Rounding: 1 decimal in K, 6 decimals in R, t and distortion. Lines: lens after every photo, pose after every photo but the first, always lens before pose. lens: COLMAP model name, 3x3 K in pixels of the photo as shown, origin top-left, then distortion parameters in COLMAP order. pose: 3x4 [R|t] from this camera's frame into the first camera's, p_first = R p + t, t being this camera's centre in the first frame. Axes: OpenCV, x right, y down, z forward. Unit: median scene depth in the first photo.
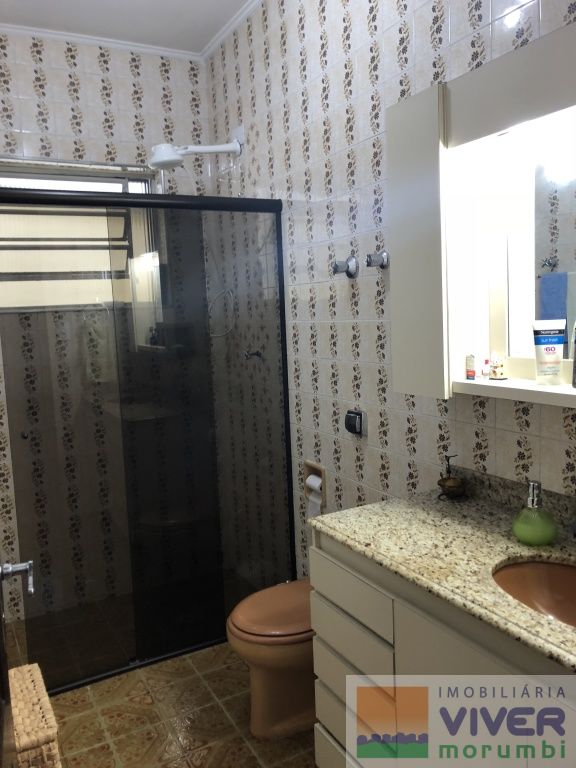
lens RADIAL K [[632.4, 0, 282.3], [0, 632.4, 382.5], [0, 0, 1]] dist [0.058835, -0.058918]
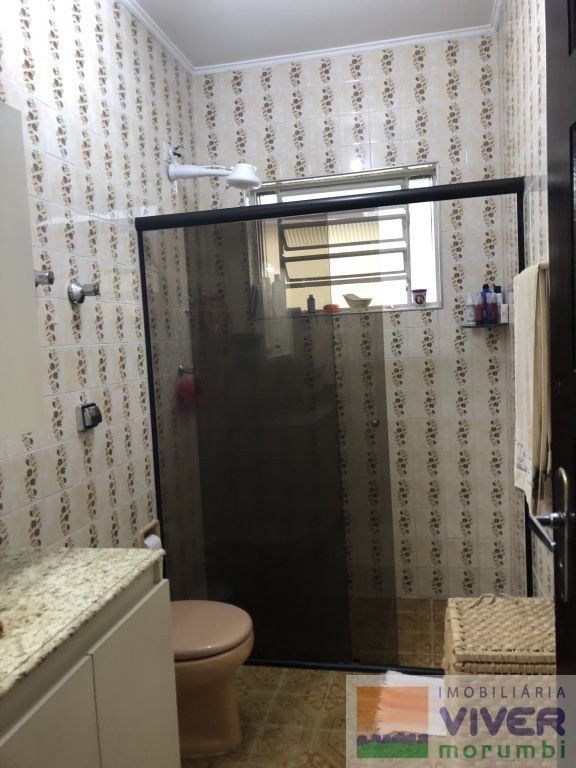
lens RADIAL K [[632.4, 0, 282.3], [0, 632.4, 382.5], [0, 0, 1]] dist [0.058835, -0.058918]
pose [[0.771322, 0.057391, -0.633852, 0.292870], [-0.051292, 0.998292, 0.027973, -0.026423], [0.634374, 0.010935, 0.772949, 0.148556]]
